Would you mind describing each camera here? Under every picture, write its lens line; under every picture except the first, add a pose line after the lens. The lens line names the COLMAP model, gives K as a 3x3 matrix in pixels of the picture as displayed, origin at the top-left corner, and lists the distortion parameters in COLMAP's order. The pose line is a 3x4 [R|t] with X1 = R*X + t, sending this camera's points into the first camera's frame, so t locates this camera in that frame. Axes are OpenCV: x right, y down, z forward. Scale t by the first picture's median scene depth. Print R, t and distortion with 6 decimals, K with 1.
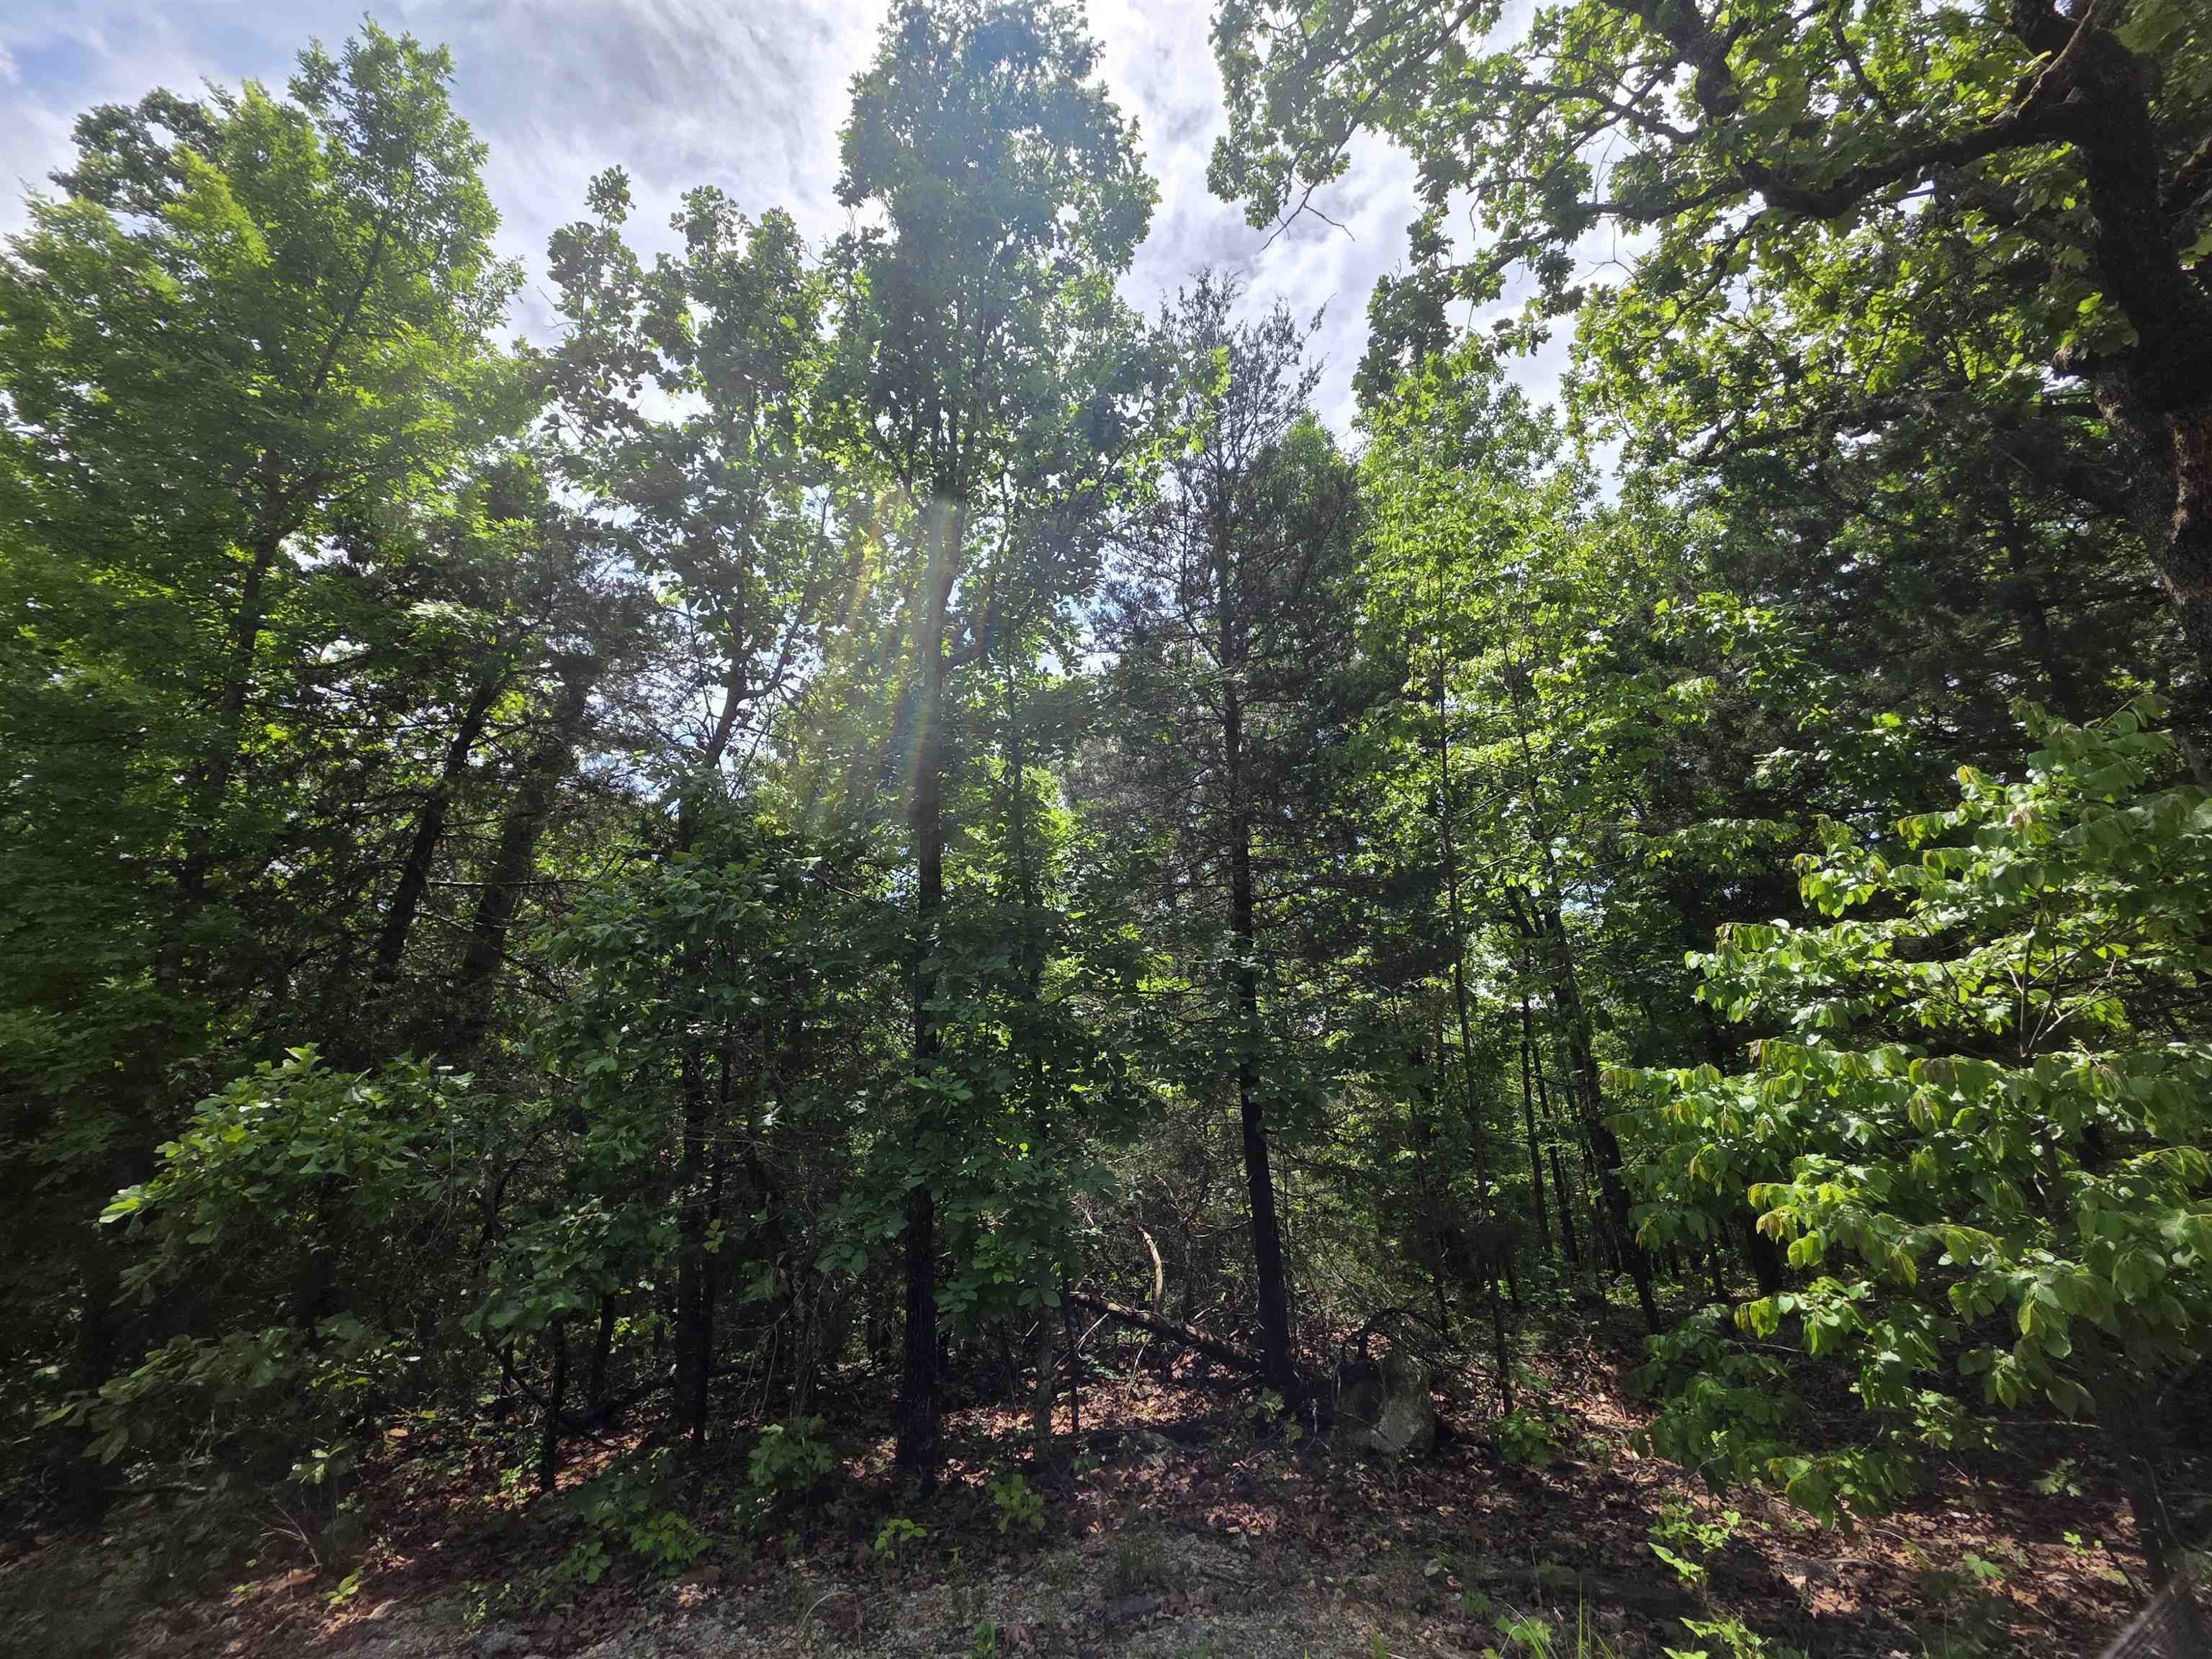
lens RADIAL K [[890.9, 0, 1114.3], [0, 890.9, 831.4], [0, 0, 1]] dist [0.004528, -0.000762]
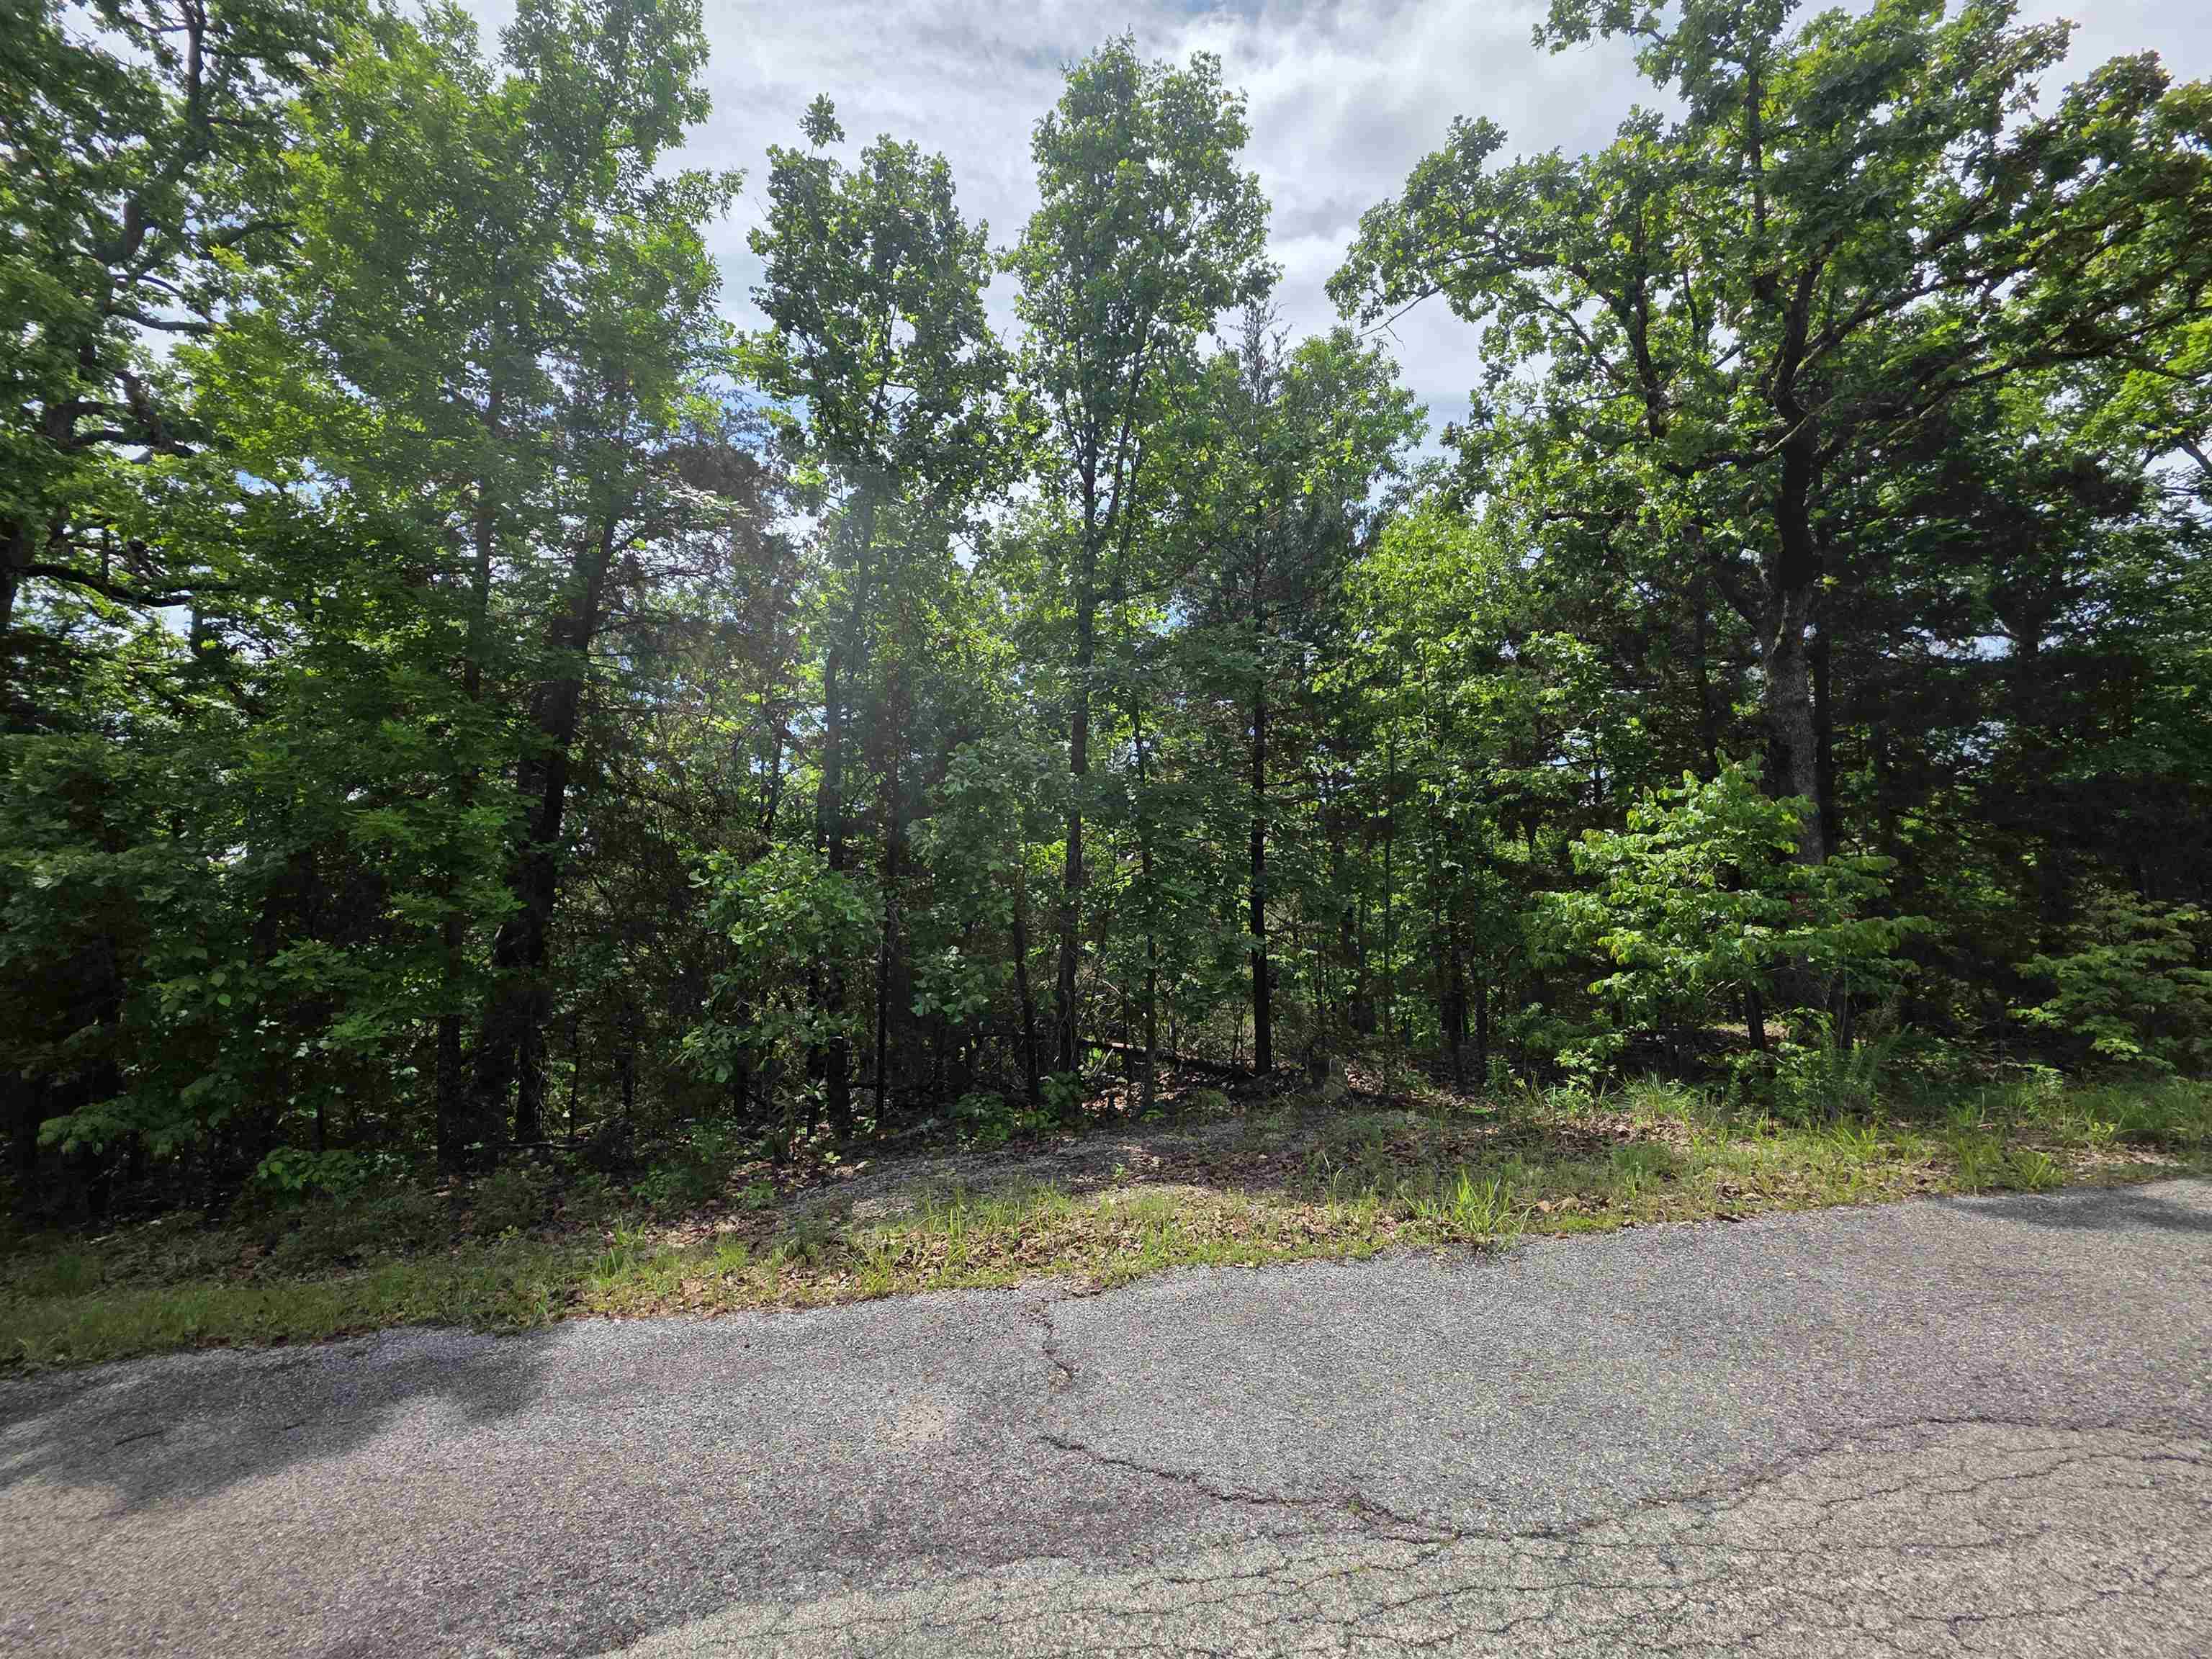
lens RADIAL K [[890.9, 0, 1103.9], [0, 890.9, 823.8], [0, 0, 1]] dist [0.004528, -0.000762]
pose [[0.955765, 0.074078, 0.284649, -0.606105], [-0.118889, 0.982481, 0.143511, -0.048963], [-0.269031, -0.171005, 0.947829, -0.424359]]
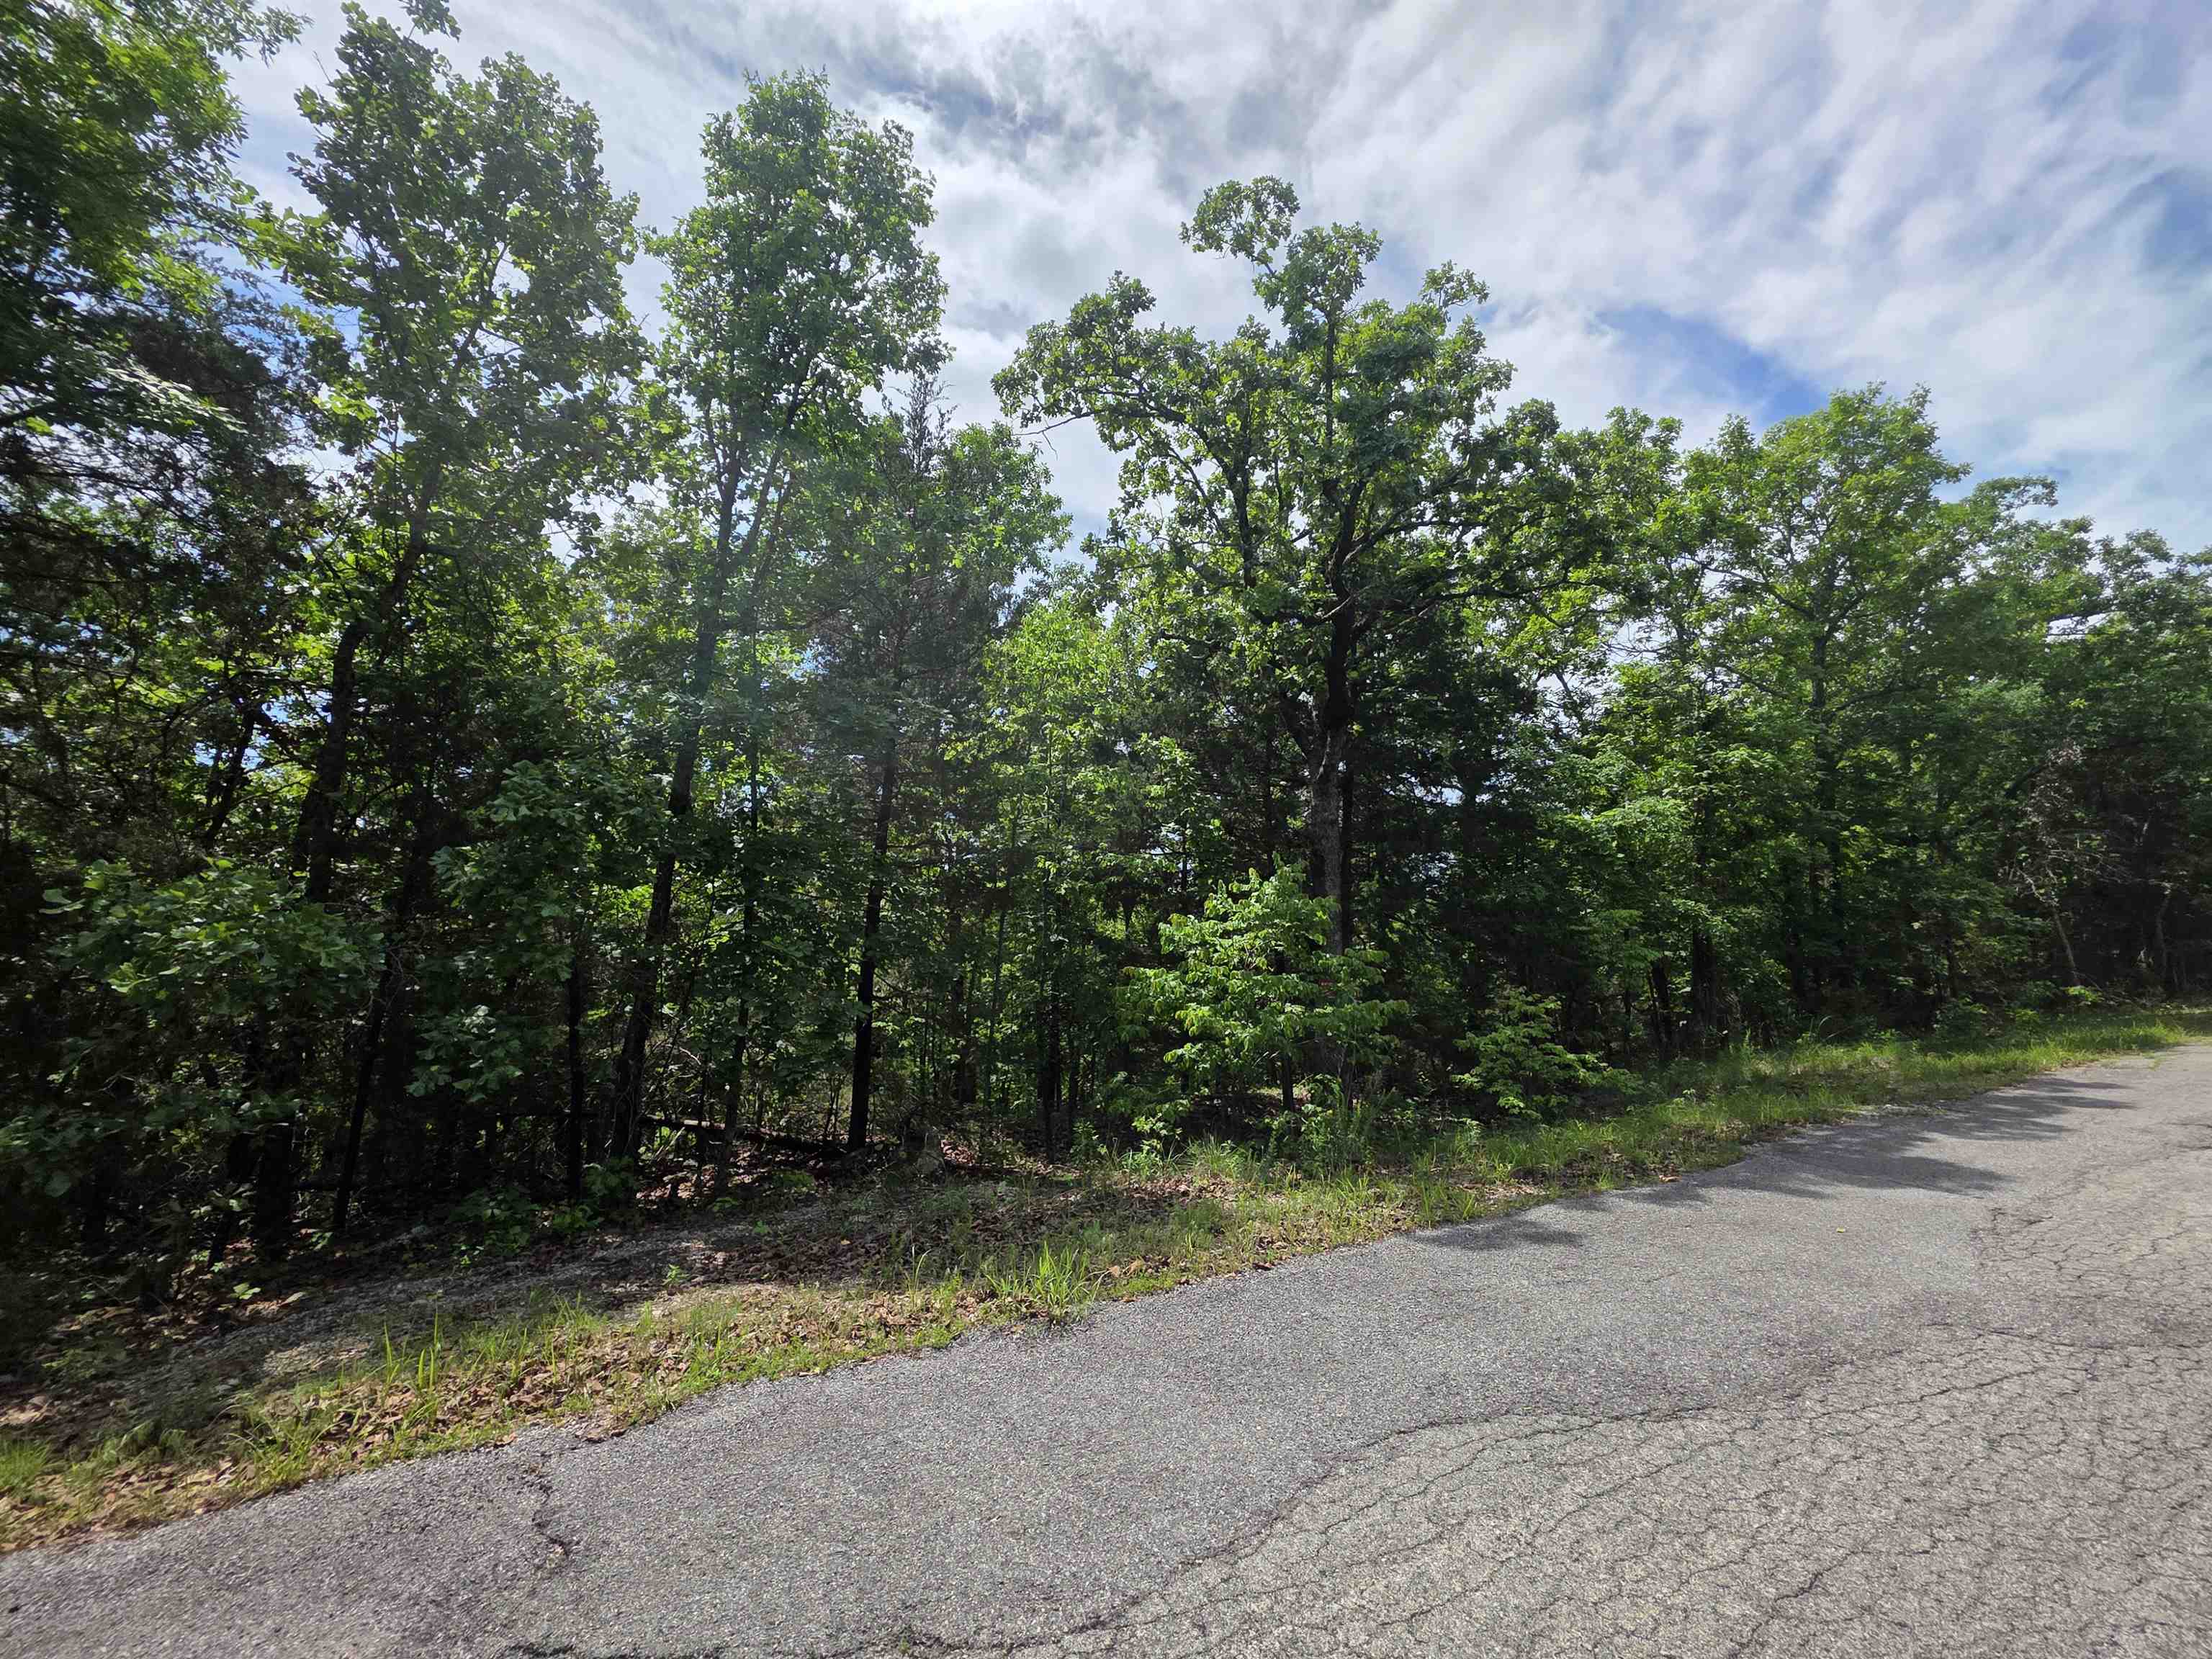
lens RADIAL K [[890.9, 0, 1101.6], [0, 890.9, 827.5], [0, 0, 1]] dist [0.004528, -0.000762]
pose [[0.750621, 0.187129, 0.633681, -0.599282], [-0.242641, 0.970116, 0.000938, -0.047274], [-0.614568, -0.154461, 0.773594, -0.414306]]
